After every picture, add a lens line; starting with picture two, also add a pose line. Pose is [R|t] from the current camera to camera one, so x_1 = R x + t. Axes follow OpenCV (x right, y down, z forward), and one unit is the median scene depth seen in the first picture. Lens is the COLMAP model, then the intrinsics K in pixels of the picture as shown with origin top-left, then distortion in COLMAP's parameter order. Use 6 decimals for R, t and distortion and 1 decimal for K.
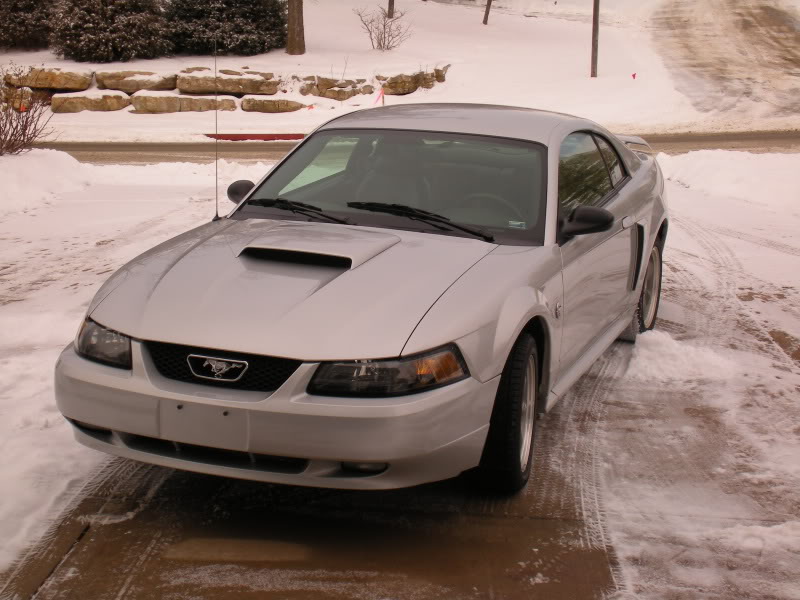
lens RADIAL K [[1314.2, 0, 399.8], [0, 1314.2, 300.3], [0, 0, 1]] dist [0.183193, 0.000000]
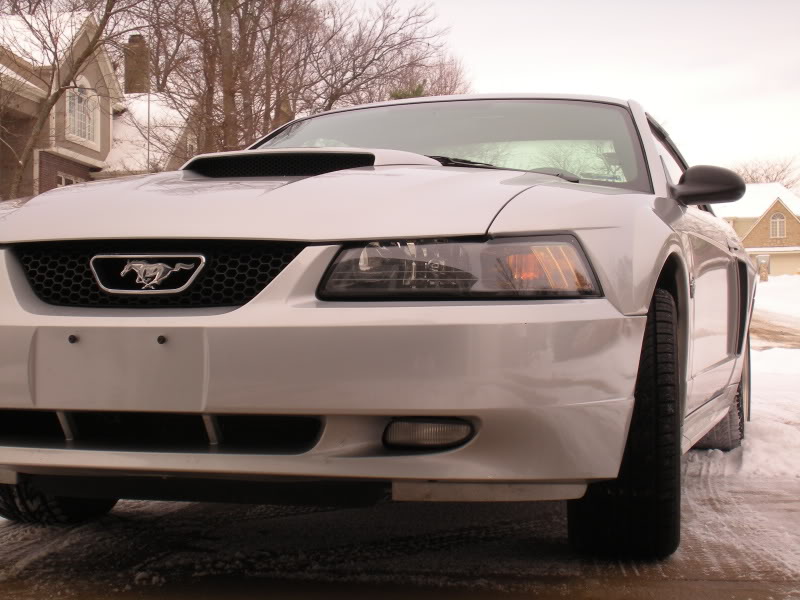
lens RADIAL K [[1314.2, 0, 400.0], [0, 1314.2, 300.4], [0, 0, 1]] dist [0.183193, 0.000000]
pose [[0.998458, -0.017470, 0.052686, -0.063450], [0.029207, 0.972509, -0.231027, 0.189783], [-0.047202, 0.232209, 0.971520, 0.470796]]
